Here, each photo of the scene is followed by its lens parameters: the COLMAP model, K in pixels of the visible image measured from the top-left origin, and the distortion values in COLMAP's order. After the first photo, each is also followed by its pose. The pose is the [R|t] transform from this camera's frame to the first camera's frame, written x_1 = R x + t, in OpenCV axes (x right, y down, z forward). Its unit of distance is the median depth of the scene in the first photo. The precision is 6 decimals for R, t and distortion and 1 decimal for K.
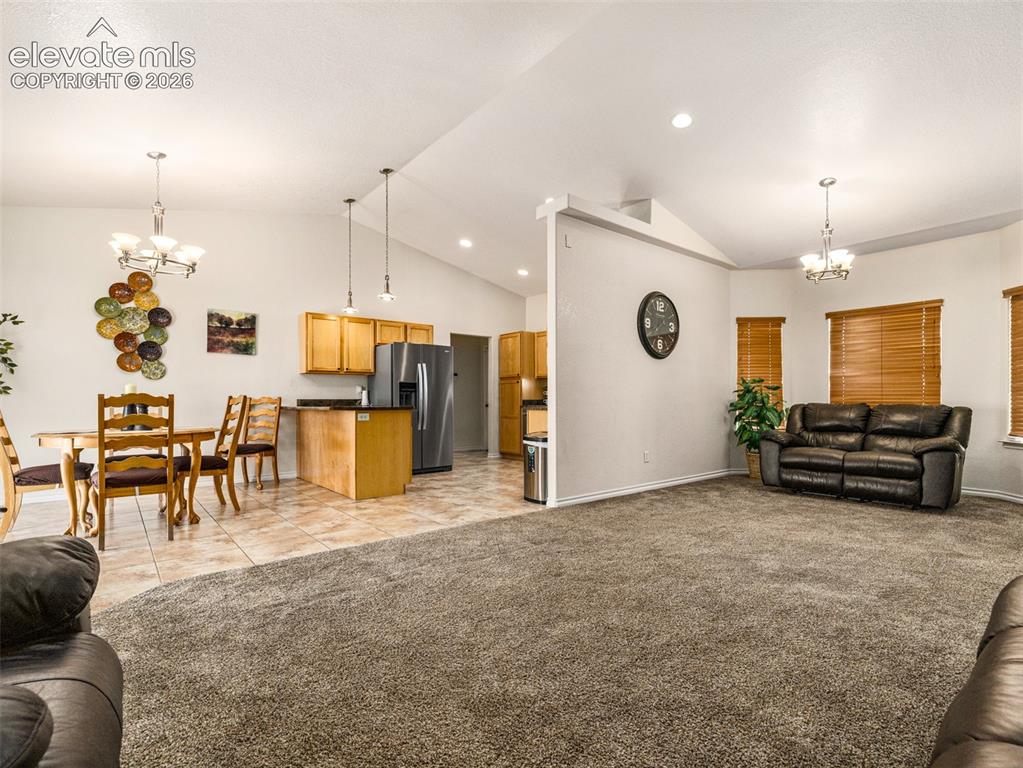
lens RADIAL K [[491.1, 0, 520.2], [0, 491.1, 391.3], [0, 0, 1]] dist [-0.000348, -0.000253]
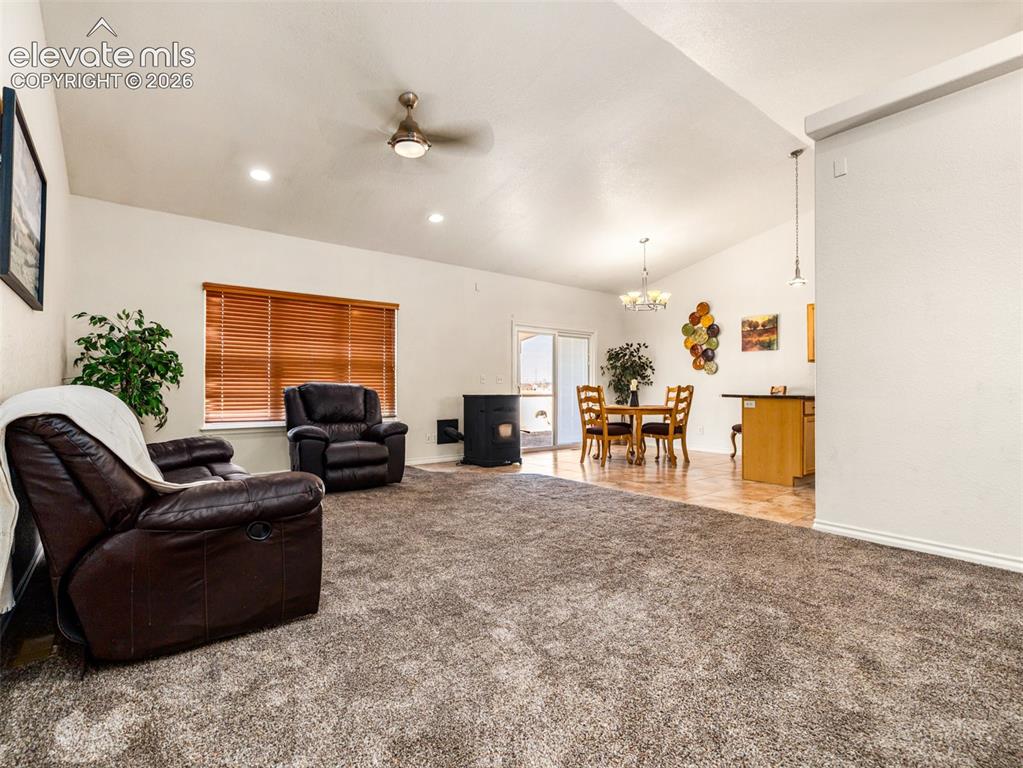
lens RADIAL K [[491.1, 0, 517.2], [0, 491.1, 385.8], [0, 0, 1]] dist [-0.000348, -0.000253]
pose [[-0.023524, -0.007224, -0.999697, 0.649510], [0.017046, 0.999826, -0.007626, 0.009565], [0.999578, -0.017220, -0.023397, 0.429056]]
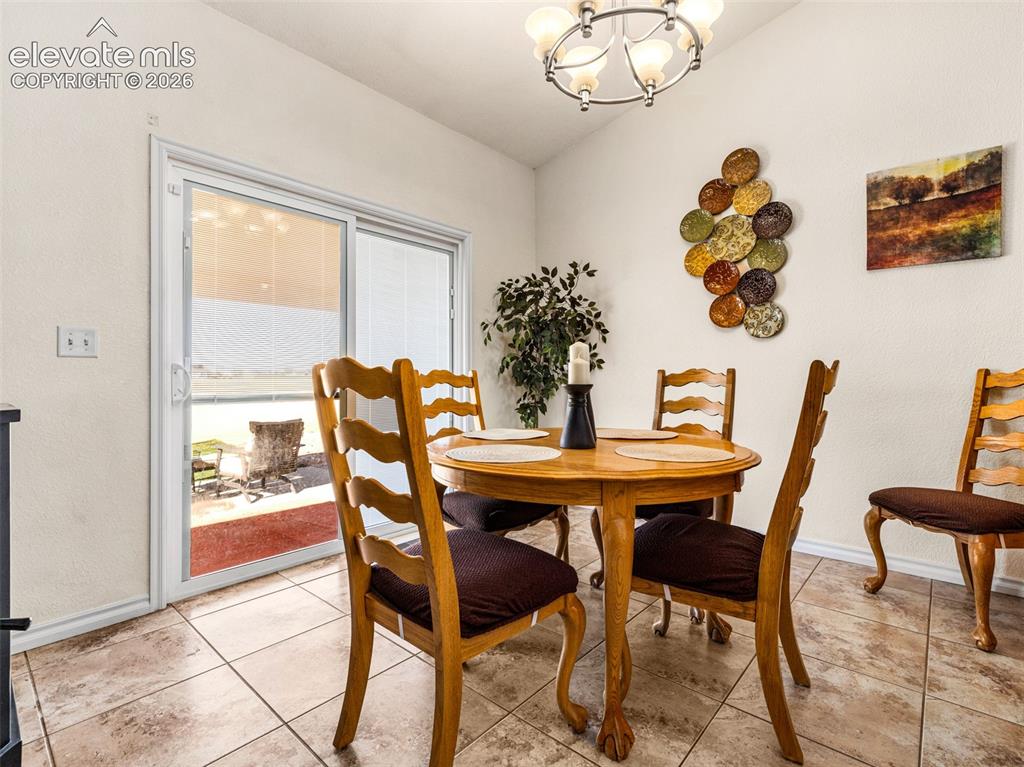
lens RADIAL K [[491.6, 0, 512.9], [0, 491.6, 377.2], [0, 0, 1]] dist [-0.000348, -0.000253]
pose [[0.150092, 0.000714, -0.988672, -0.233280], [0.019204, 0.999809, 0.003638, 0.010321], [0.988486, -0.019532, 0.150049, 0.593422]]
